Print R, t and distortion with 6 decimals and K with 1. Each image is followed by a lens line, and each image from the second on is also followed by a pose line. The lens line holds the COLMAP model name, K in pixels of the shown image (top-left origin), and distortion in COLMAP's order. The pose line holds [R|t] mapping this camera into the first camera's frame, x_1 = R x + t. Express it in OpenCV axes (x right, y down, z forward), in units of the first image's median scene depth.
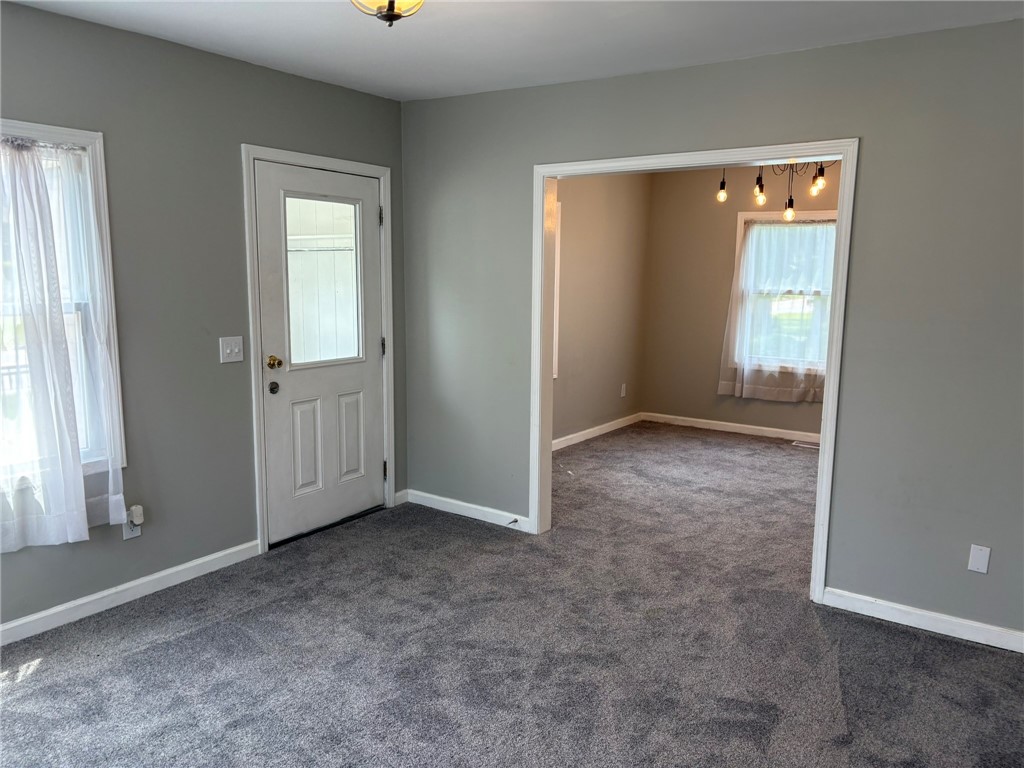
lens RADIAL K [[779.4, 0, 513.0], [0, 779.4, 387.3], [0, 0, 1]] dist [0.035778, -0.027086]
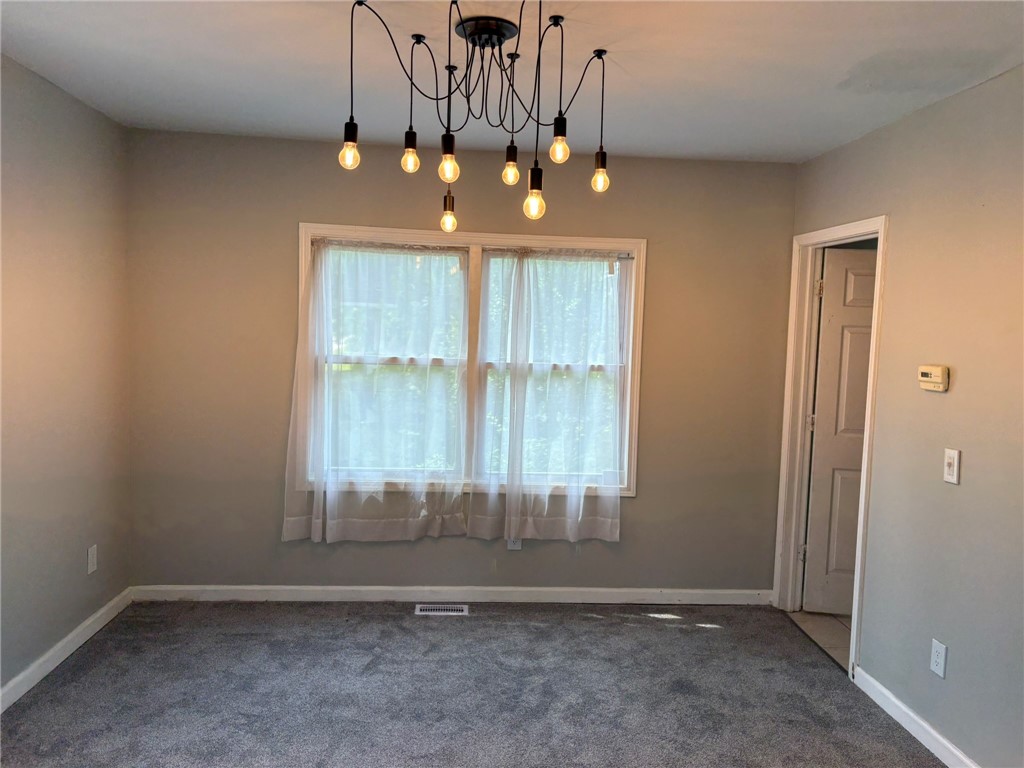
lens RADIAL K [[779.4, 0, 508.9], [0, 779.4, 383.3], [0, 0, 1]] dist [0.035778, -0.027086]
pose [[0.787587, -0.032538, 0.615344, 0.049280], [0.072884, 0.996514, -0.040591, -0.071710], [-0.611878, 0.076818, 0.787213, 0.463148]]
